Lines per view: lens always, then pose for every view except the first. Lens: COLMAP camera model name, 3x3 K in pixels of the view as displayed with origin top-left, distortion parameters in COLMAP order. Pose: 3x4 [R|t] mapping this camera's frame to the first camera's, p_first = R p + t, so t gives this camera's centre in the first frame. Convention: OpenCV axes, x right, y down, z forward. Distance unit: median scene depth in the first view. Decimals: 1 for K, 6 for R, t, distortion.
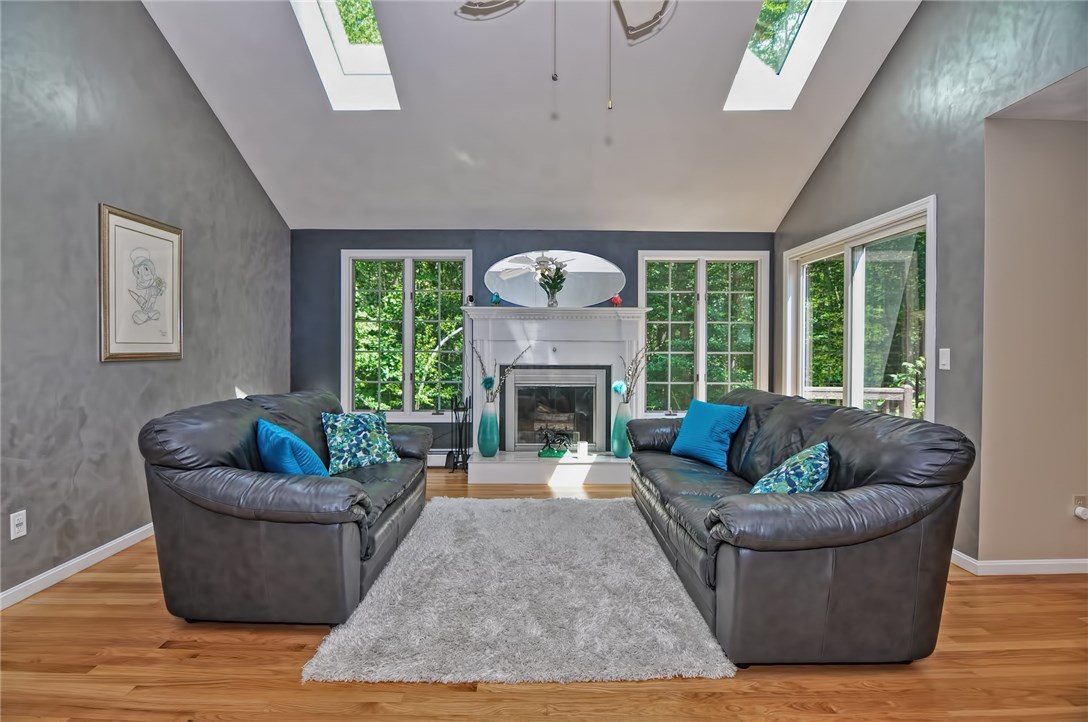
lens RADIAL K [[524.5, 0, 541.7], [0, 524.5, 355.4], [0, 0, 1]] dist [0.000116, -0.017953]
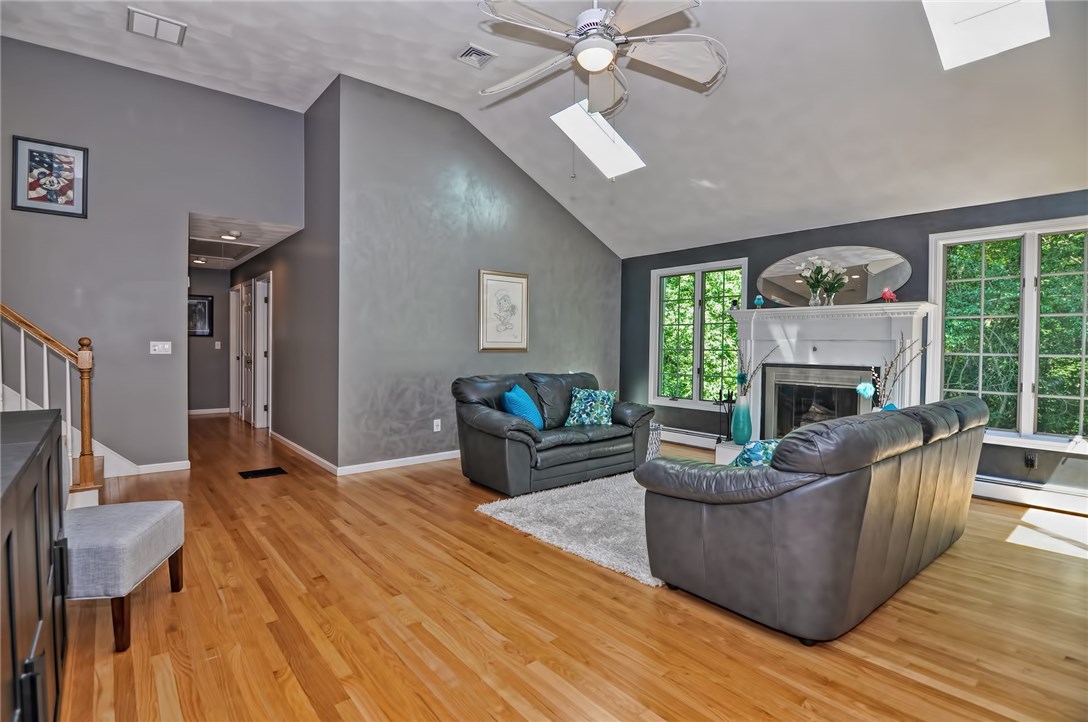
lens RADIAL K [[525.3, 0, 536.4], [0, 525.3, 356.9], [0, 0, 1]] dist [0.000240, -0.015396]
pose [[0.631437, 0.021522, -0.775129, 0.715228], [-0.019772, 0.999737, 0.011651, 0.004294], [0.775175, 0.007969, 0.631696, -0.060395]]
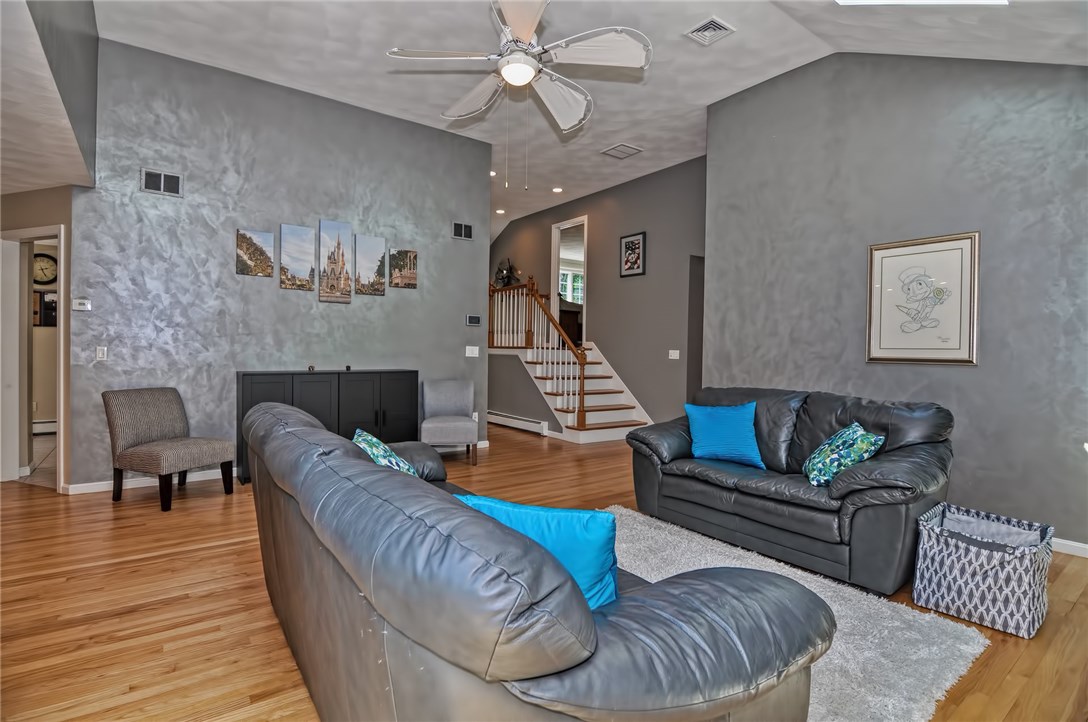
lens RADIAL K [[525.3, 0, 536.4], [0, 525.3, 356.9], [0, 0, 1]] dist [0.000240, -0.015396]
pose [[-0.811348, -0.005989, -0.584533, 0.589199], [-0.025396, 0.999365, 0.025010, -0.012712], [0.584012, 0.035136, -0.810984, 1.434063]]
